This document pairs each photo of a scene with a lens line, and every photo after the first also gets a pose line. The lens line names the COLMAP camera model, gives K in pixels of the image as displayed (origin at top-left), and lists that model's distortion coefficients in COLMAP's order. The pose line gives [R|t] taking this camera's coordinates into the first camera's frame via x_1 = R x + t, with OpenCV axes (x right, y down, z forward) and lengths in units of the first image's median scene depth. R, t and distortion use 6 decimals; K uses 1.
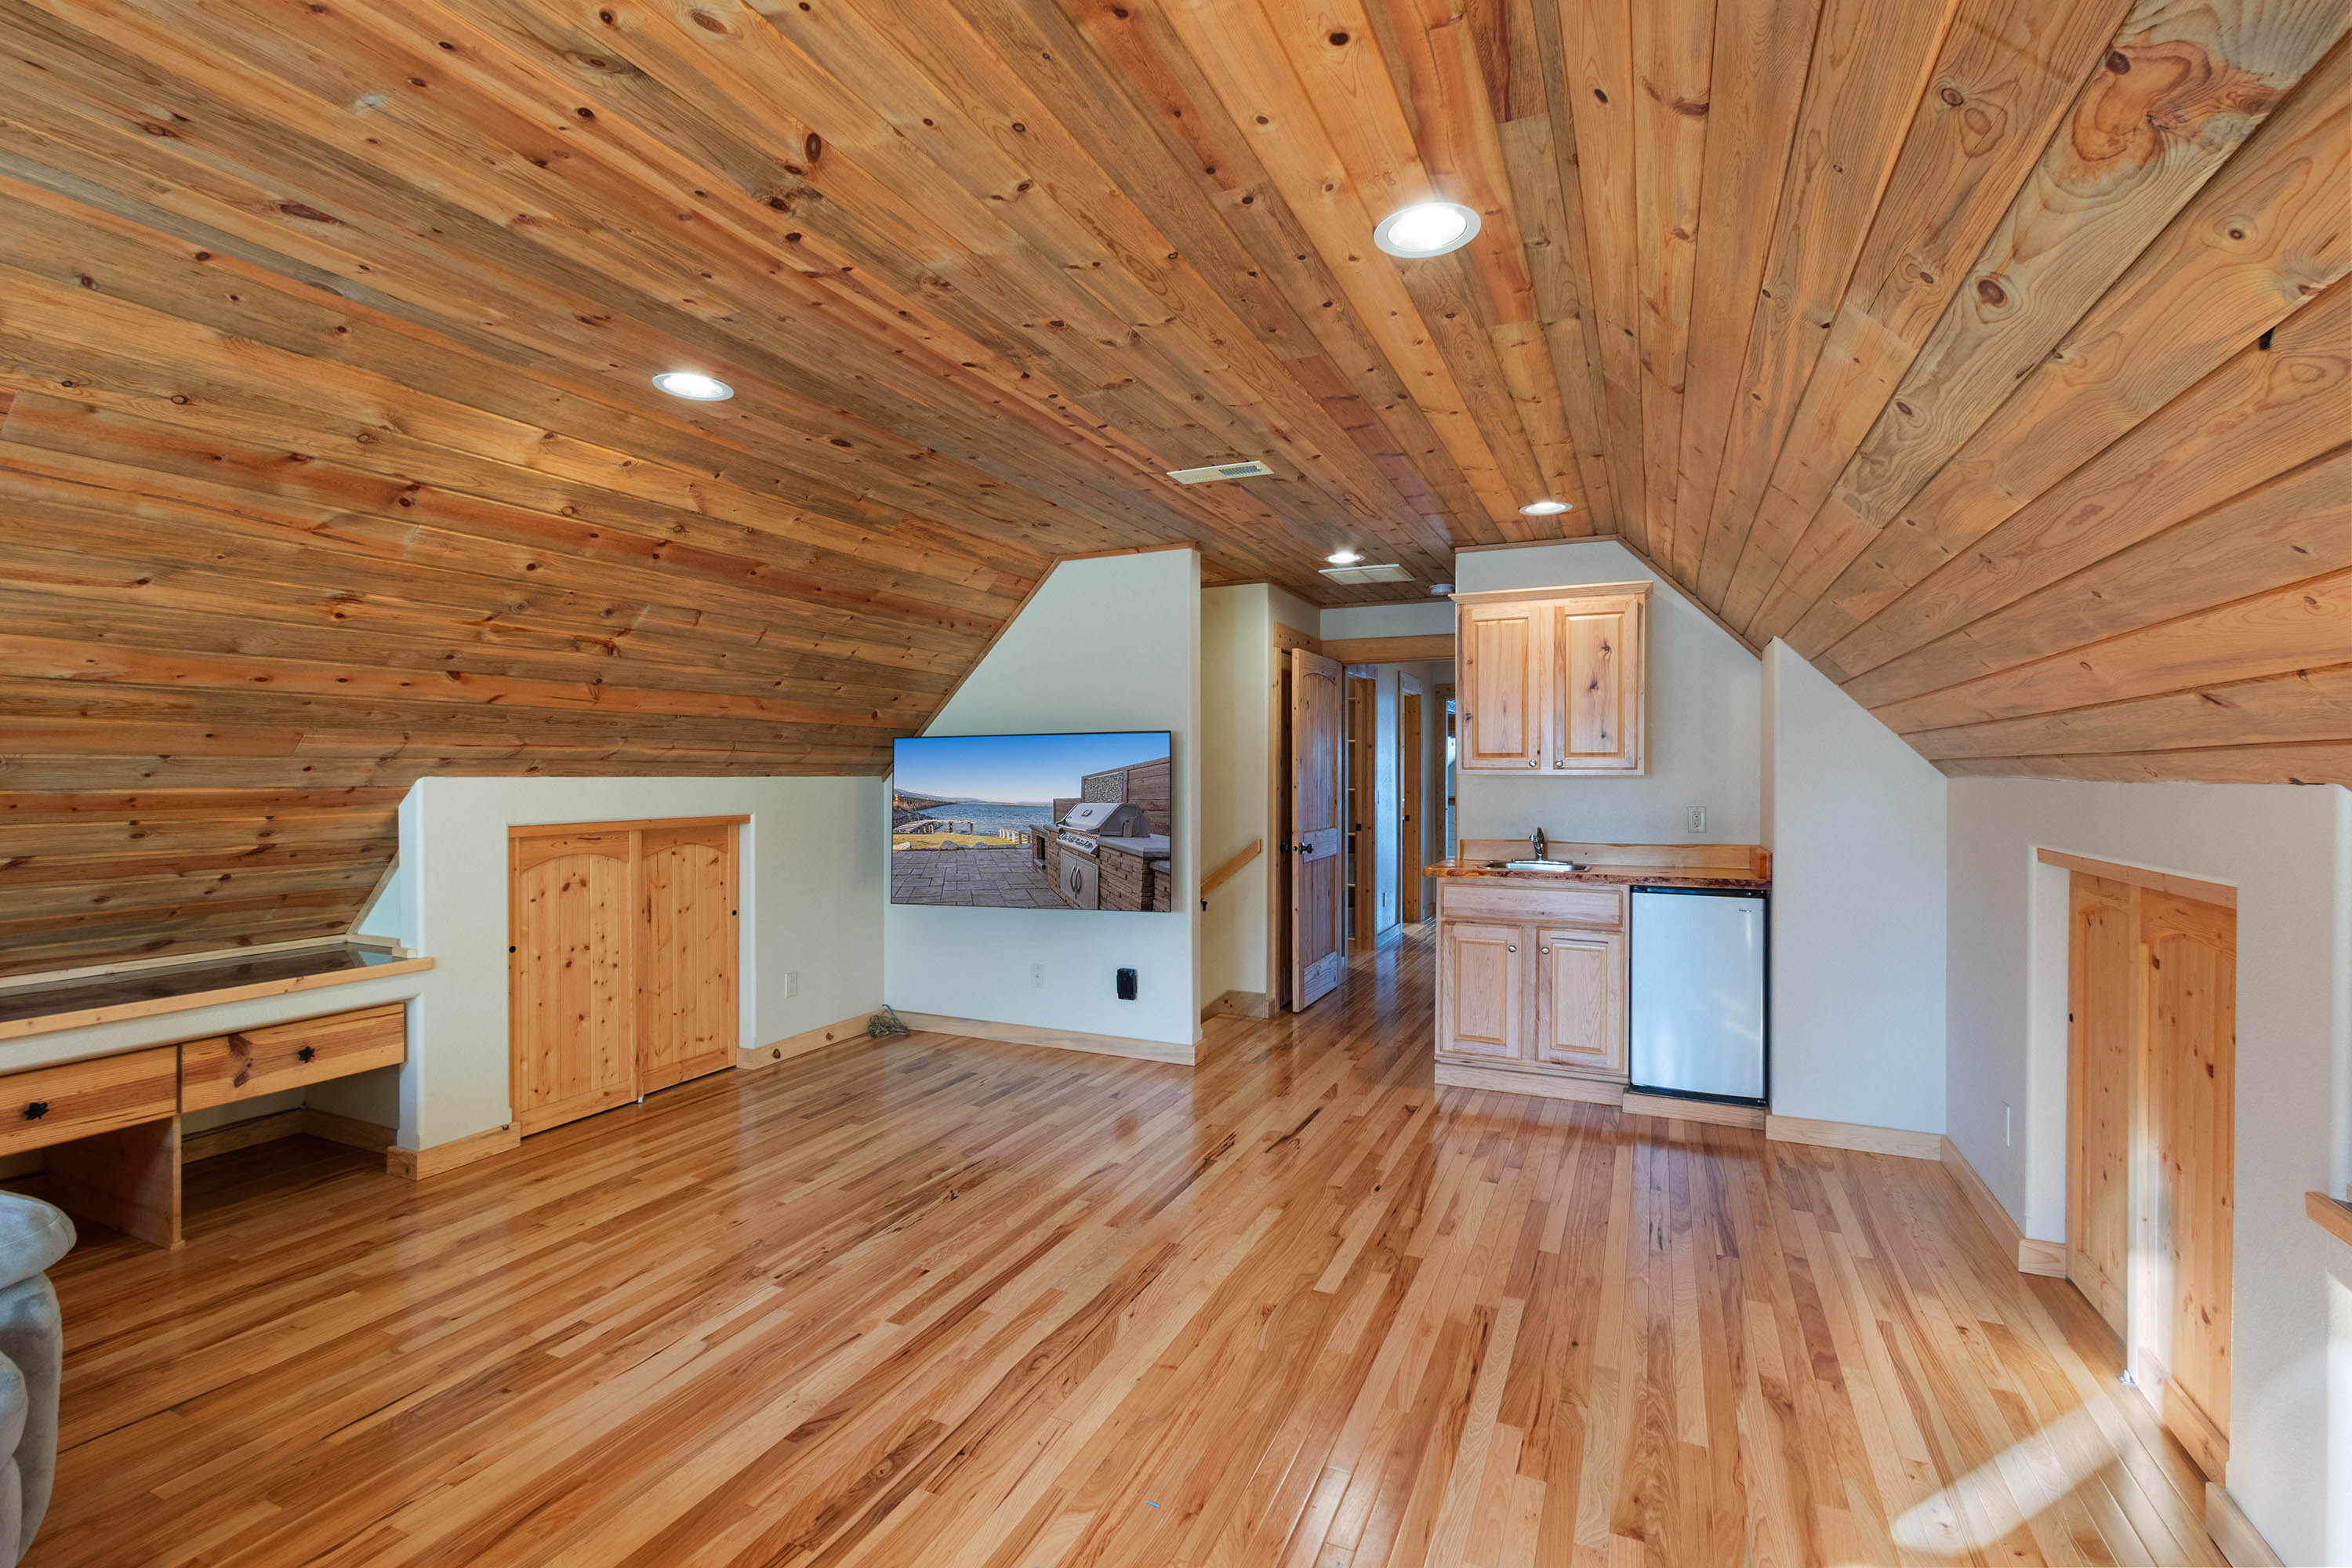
lens RADIAL K [[1074.5, 0, 1159.3], [0, 1074.5, 772.0], [0, 0, 1]] dist [0.004277, -0.001427]
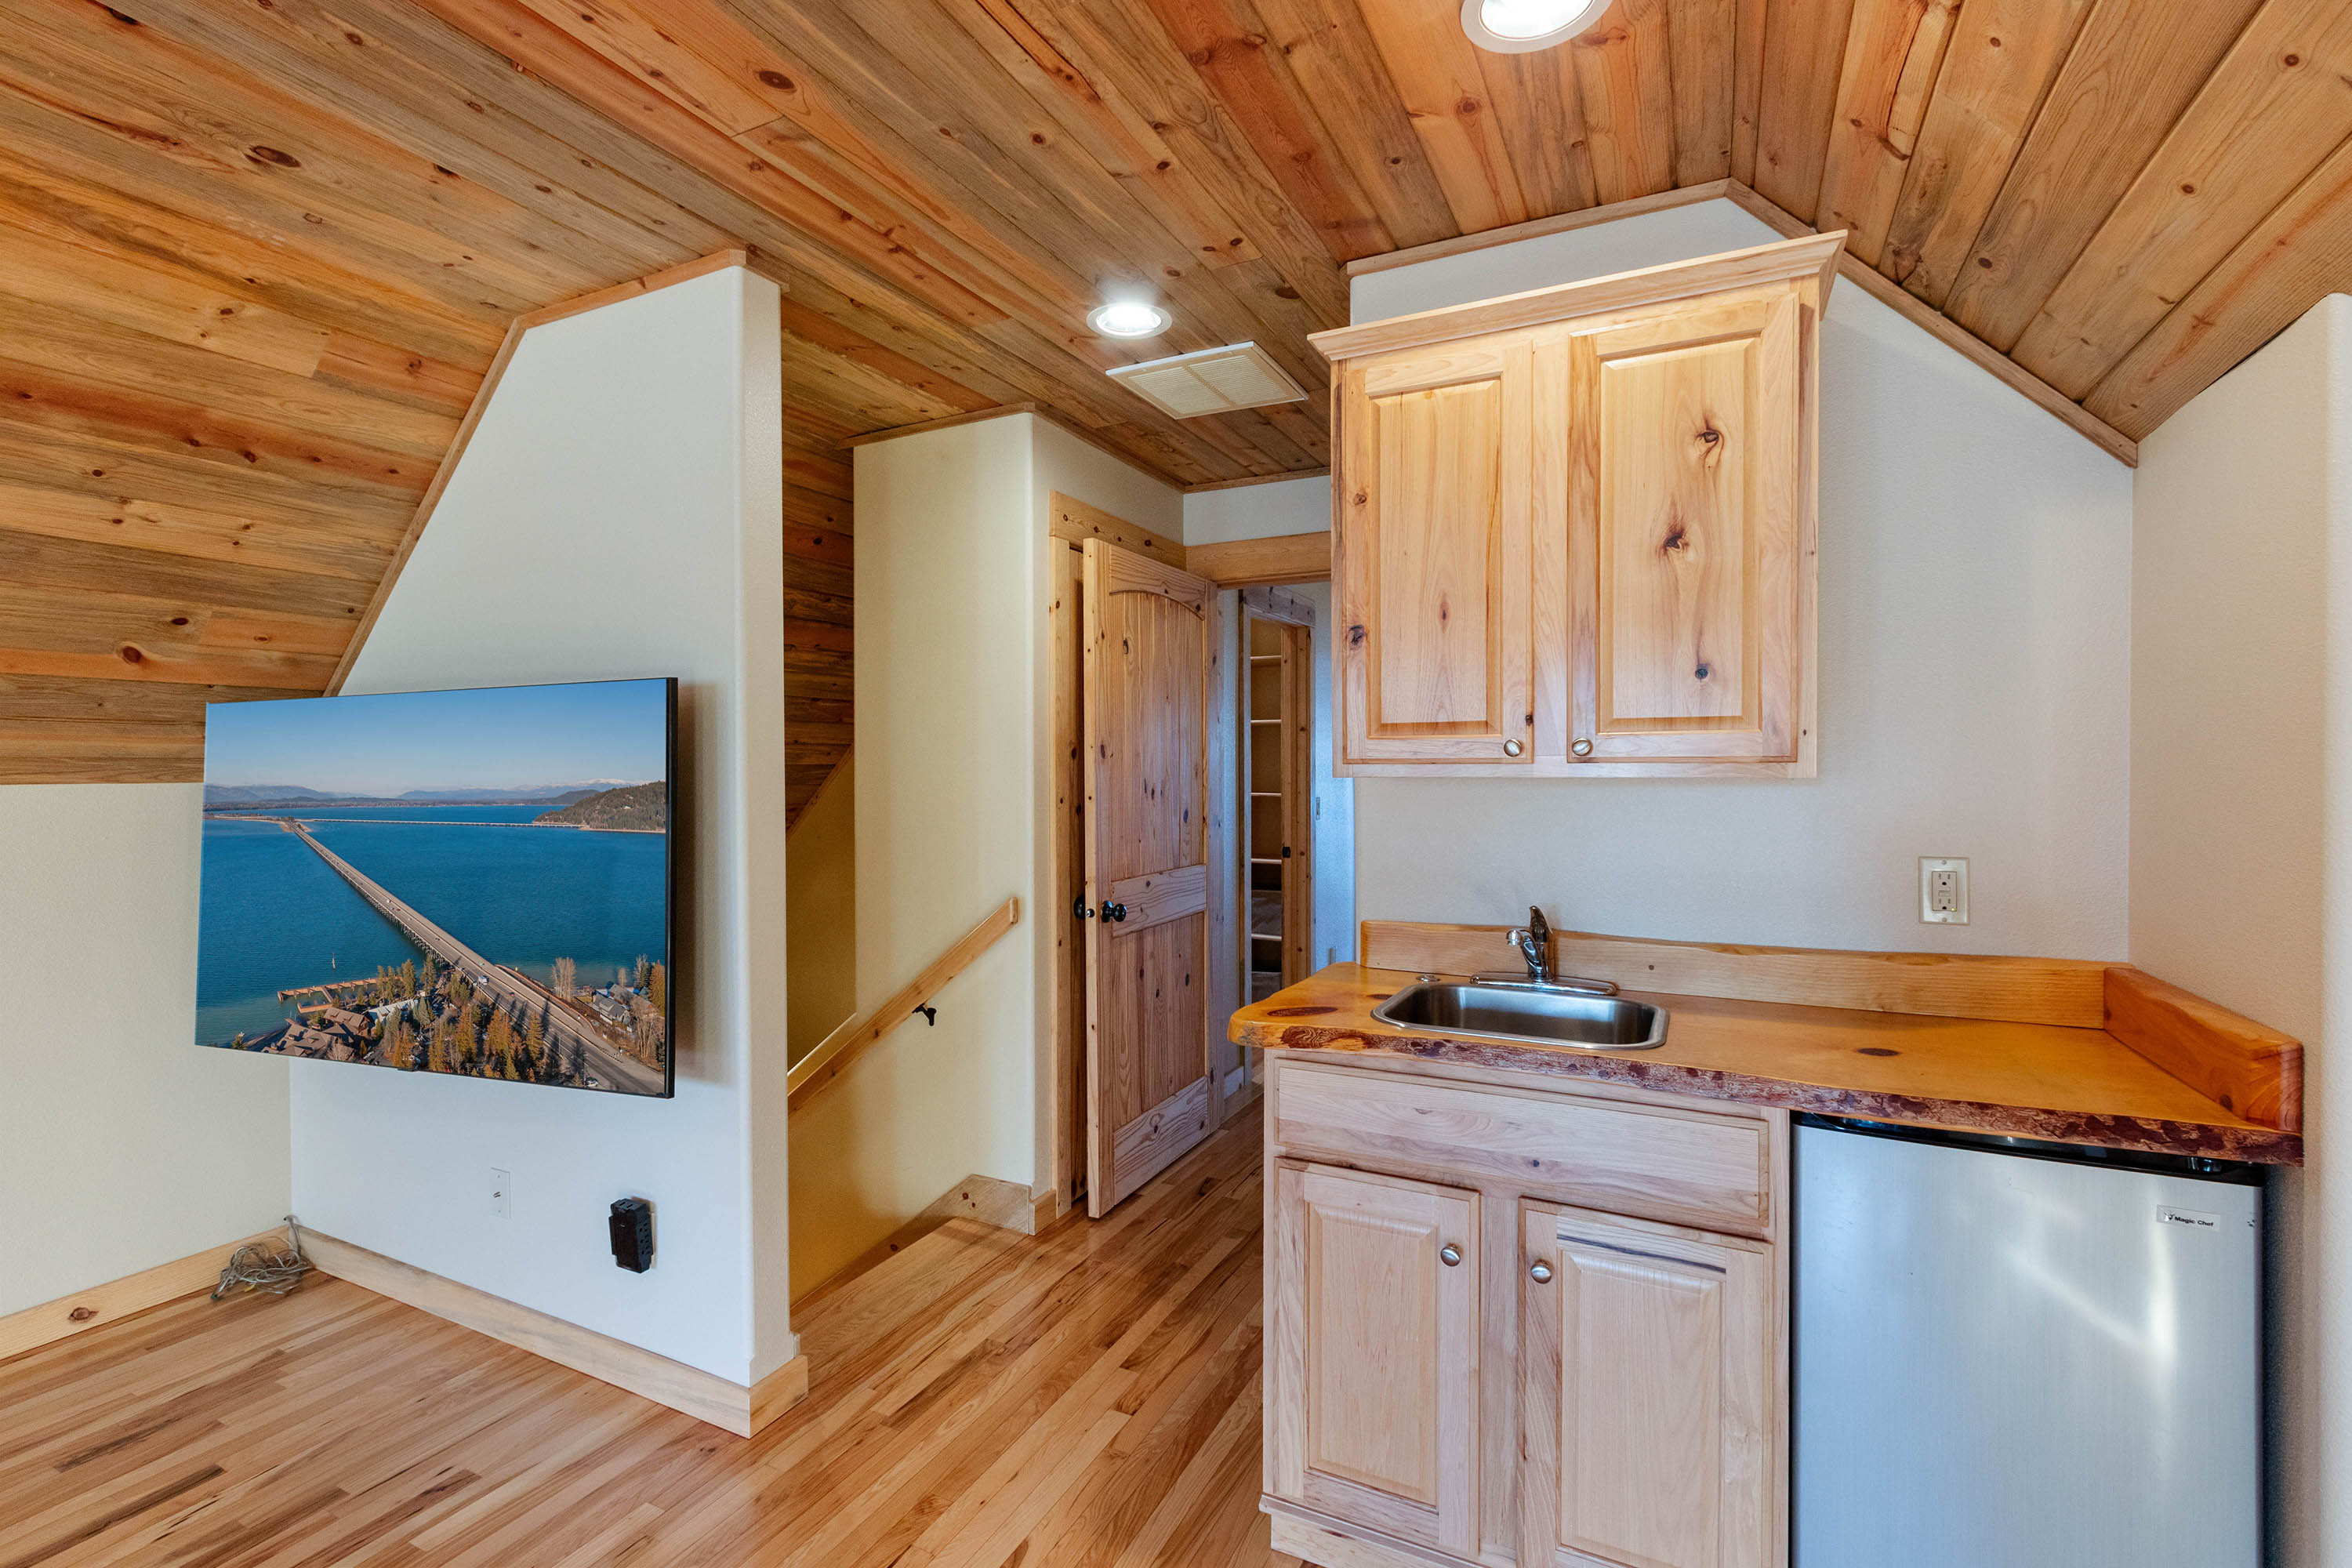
lens RADIAL K [[1074.5, 0, 1159.3], [0, 1074.5, 772.0], [0, 0, 1]] dist [0.004277, -0.001427]
pose [[0.999455, -0.003676, -0.032799, 0.215993], [0.003829, 0.999982, 0.004587, -0.001445], [0.032782, -0.004710, 0.999451, 0.565315]]
